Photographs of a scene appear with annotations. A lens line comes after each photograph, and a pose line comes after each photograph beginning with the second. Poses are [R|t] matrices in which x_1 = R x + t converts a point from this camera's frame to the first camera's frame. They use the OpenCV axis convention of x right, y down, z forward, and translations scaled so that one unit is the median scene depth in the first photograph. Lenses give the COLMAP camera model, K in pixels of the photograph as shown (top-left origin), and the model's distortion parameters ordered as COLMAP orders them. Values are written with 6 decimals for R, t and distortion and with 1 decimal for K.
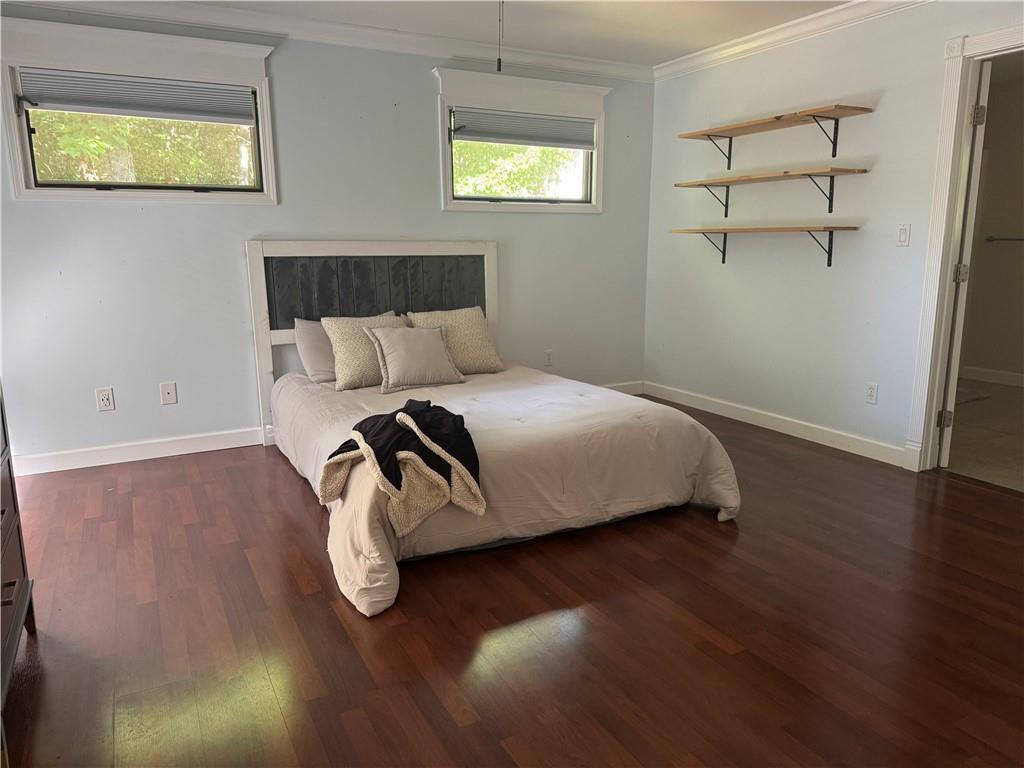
lens RADIAL K [[728.6, 0, 512.0], [0, 728.6, 384.0], [0, 0, 1]] dist [0.005260, 0.000448]
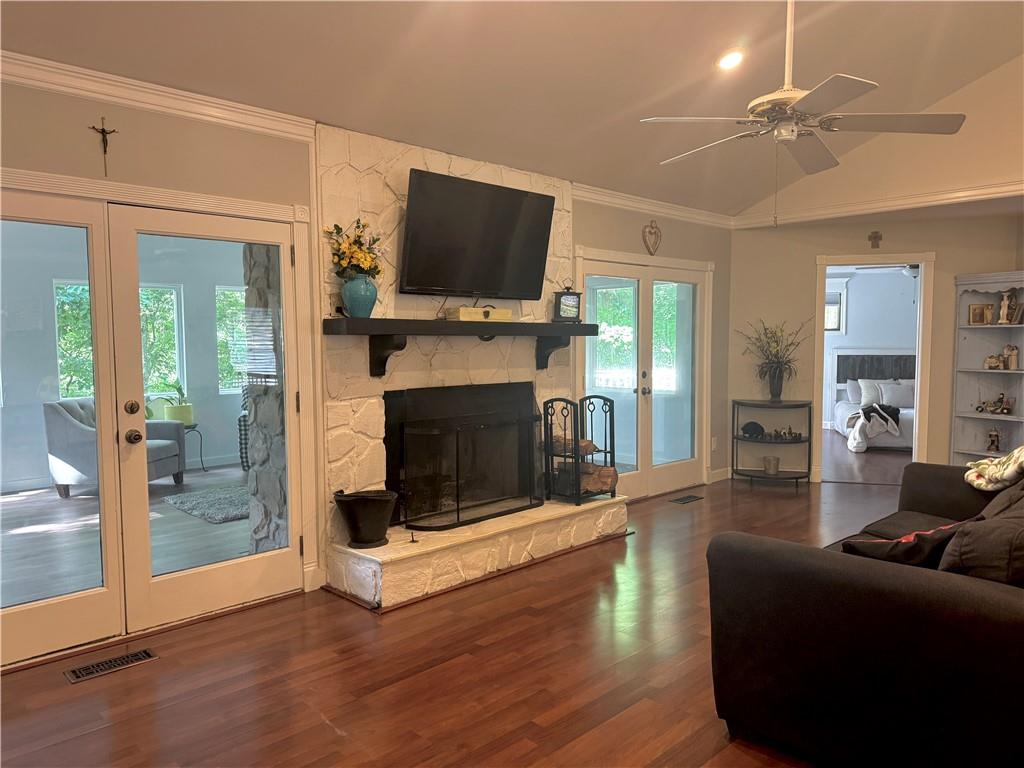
lens RADIAL K [[728.6, 0, 512.0], [0, 728.6, 384.0], [0, 0, 1]] dist [0.005260, 0.000448]
pose [[0.732165, 0.046056, -0.679568, 0.880794], [-0.127918, 0.989256, -0.070775, 0.392714], [0.669008, 0.138748, 0.730190, -2.506637]]
